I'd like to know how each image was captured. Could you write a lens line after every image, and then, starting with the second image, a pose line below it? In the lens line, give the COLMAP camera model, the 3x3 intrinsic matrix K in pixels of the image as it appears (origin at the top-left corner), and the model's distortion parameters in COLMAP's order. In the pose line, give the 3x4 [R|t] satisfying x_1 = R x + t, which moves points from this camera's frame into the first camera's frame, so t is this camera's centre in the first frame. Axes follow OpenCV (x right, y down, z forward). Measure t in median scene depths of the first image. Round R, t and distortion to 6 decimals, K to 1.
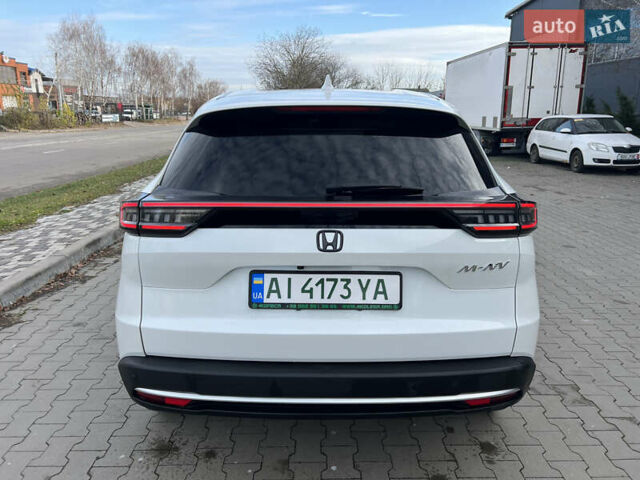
lens RADIAL K [[477.1, 0, 329.6], [0, 477.1, 241.7], [0, 0, 1]] dist [0.022358, -0.002434]
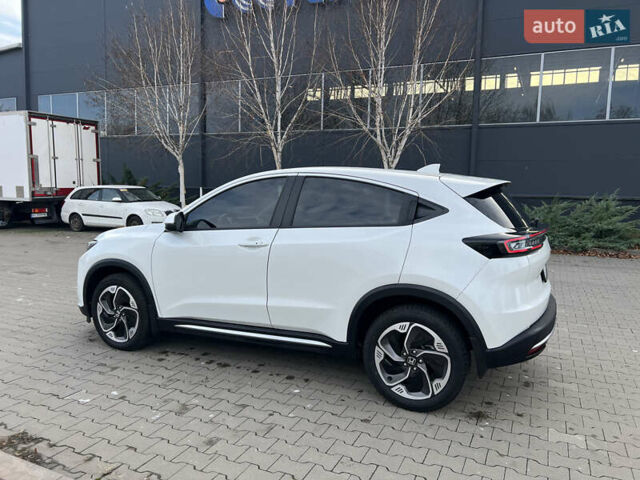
lens RADIAL K [[477.1, 0, 329.6], [0, 477.1, 241.7], [0, 0, 1]] dist [0.022358, -0.002434]
pose [[0.431083, -0.095741, 0.897218, -0.251044], [0.222954, 0.974824, -0.003100, -0.021962], [-0.874333, 0.201375, 0.441576, 0.096200]]
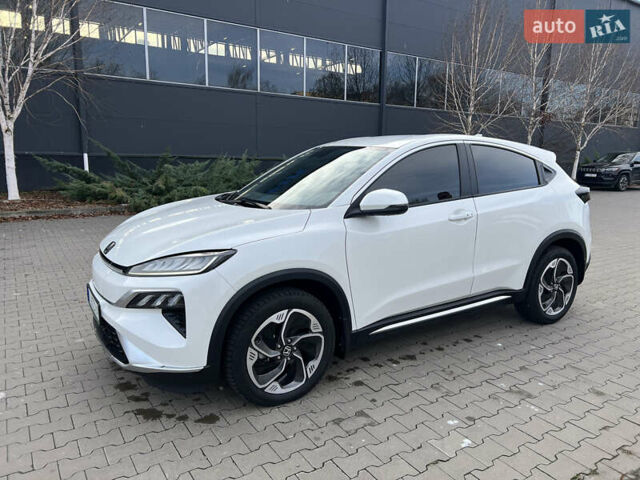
lens RADIAL K [[472.6, 0, 320.0], [0, 472.6, 240.0], [0, 0, 1]] dist [-0.000975, -0.001271]
pose [[-0.517032, -0.162790, 0.840343, -0.211230], [0.209729, 0.927730, 0.308757, -0.100776], [-0.829874, 0.335882, -0.445524, 0.385368]]
